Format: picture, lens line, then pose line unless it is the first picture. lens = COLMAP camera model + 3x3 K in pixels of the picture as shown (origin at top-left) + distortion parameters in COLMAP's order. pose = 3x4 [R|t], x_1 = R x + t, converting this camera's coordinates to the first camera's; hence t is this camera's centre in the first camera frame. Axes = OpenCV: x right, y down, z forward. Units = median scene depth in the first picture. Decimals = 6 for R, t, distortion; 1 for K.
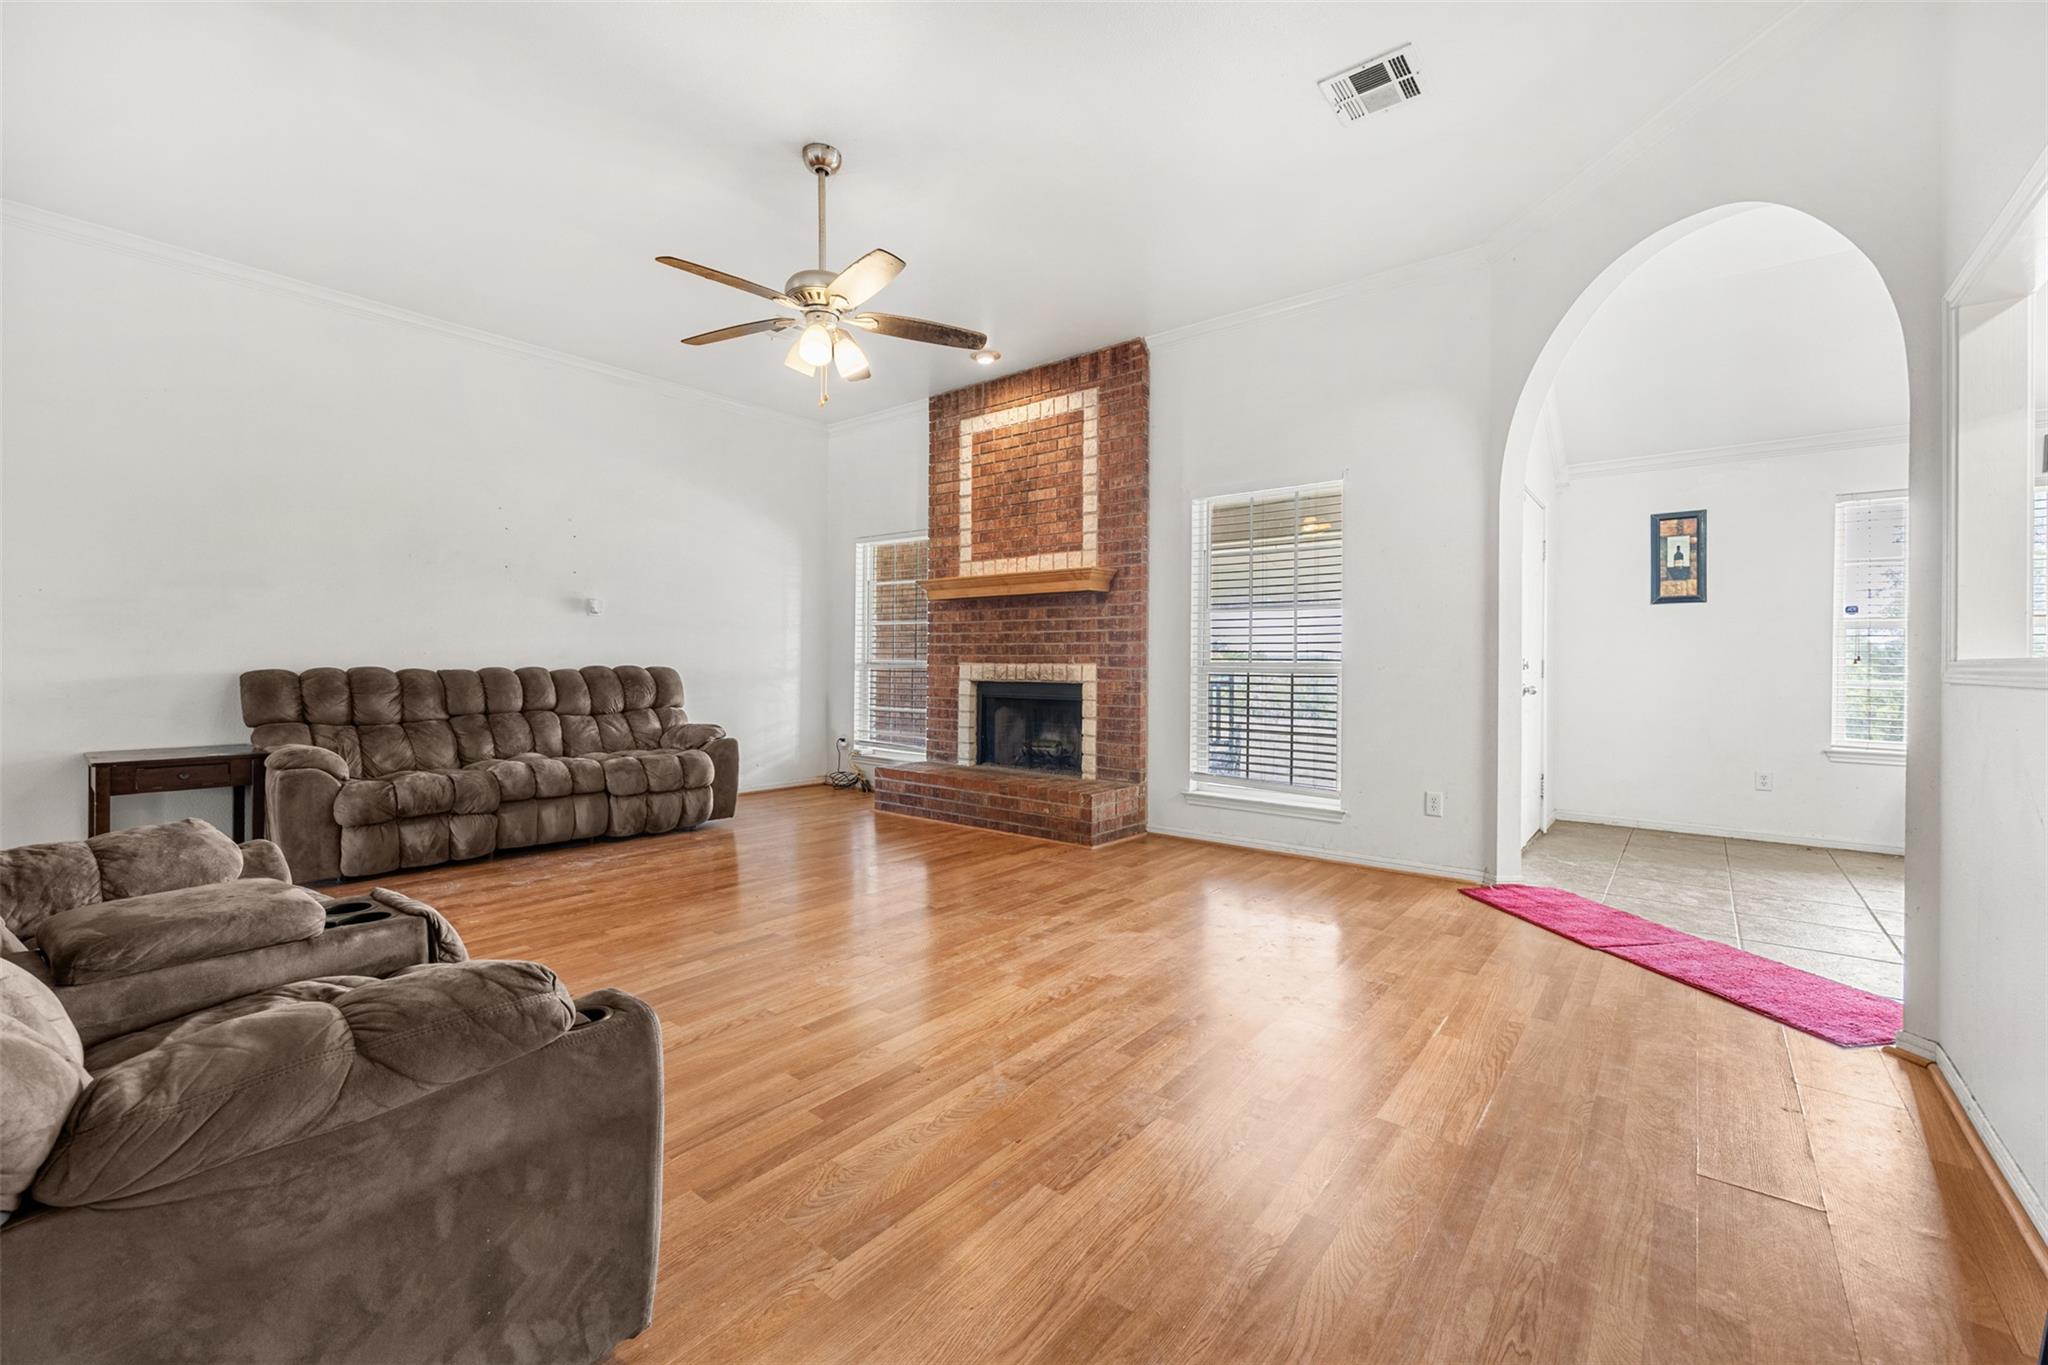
lens RADIAL K [[832.2, 0, 1015.0], [0, 832.2, 669.4], [0, 0, 1]] dist [0.002599, 0.000064]
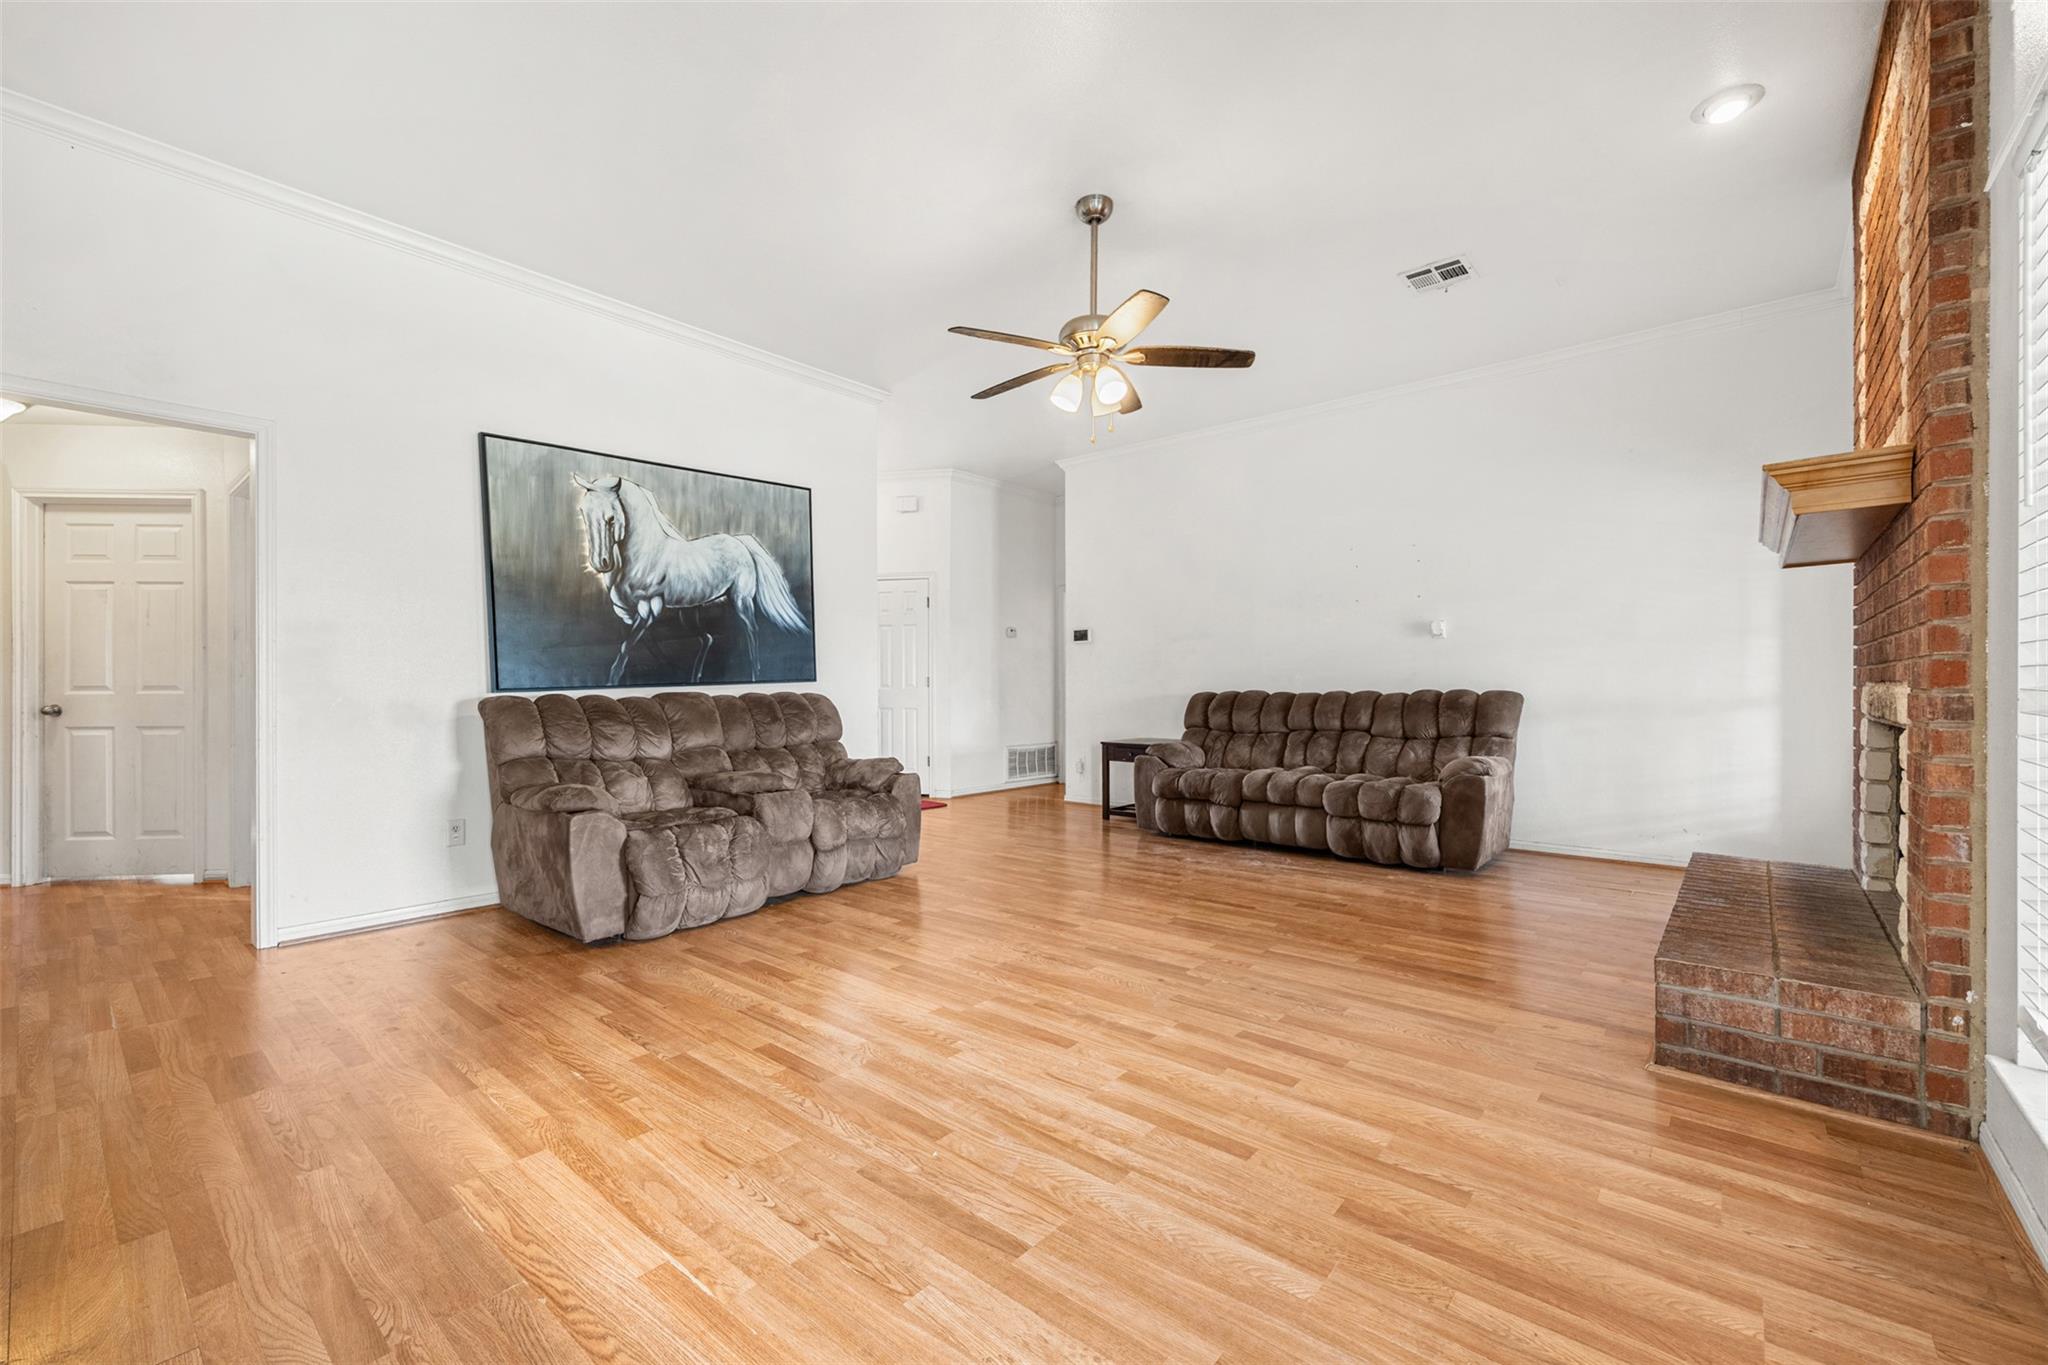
lens RADIAL K [[832.2, 0, 1014.7], [0, 832.2, 683.8], [0, 0, 1]] dist [0.002599, 0.000064]
pose [[-0.017323, -0.011268, -0.999786, 0.318135], [-0.005305, 0.999923, -0.011178, 0.001980], [0.999836, 0.005110, -0.017382, 0.355376]]
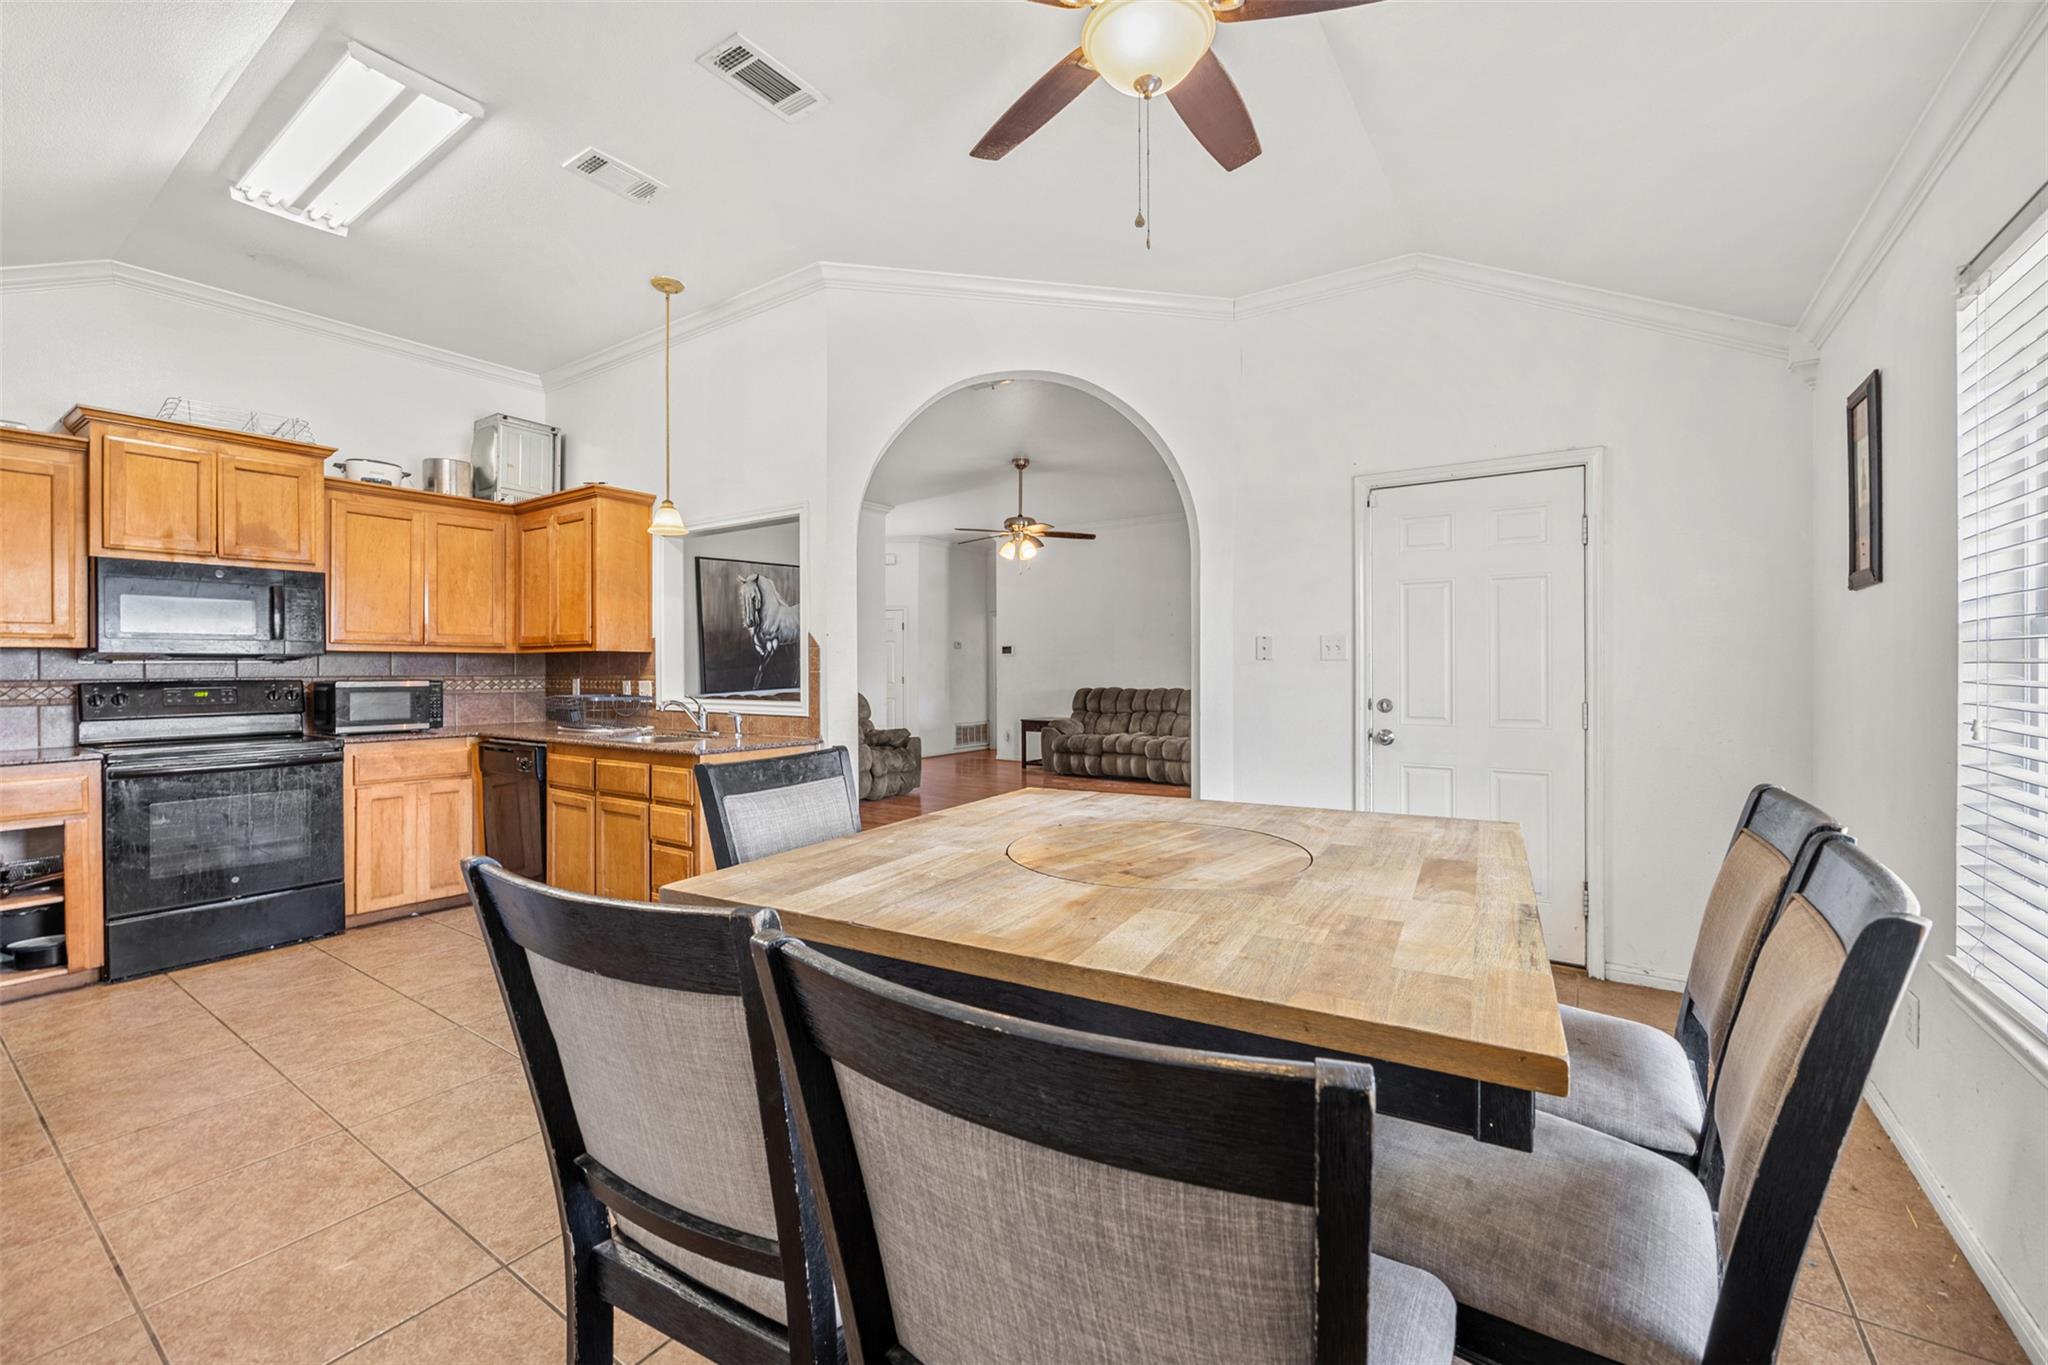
lens RADIAL K [[832.2, 0, 1023.2], [0, 832.2, 672.0], [0, 0, 1]] dist [0.002599, 0.000064]
pose [[0.097249, -0.004096, -0.995252, 0.759923], [-0.003895, 0.999982, -0.004496, -0.017335], [0.995252, 0.004314, 0.097232, 0.306875]]
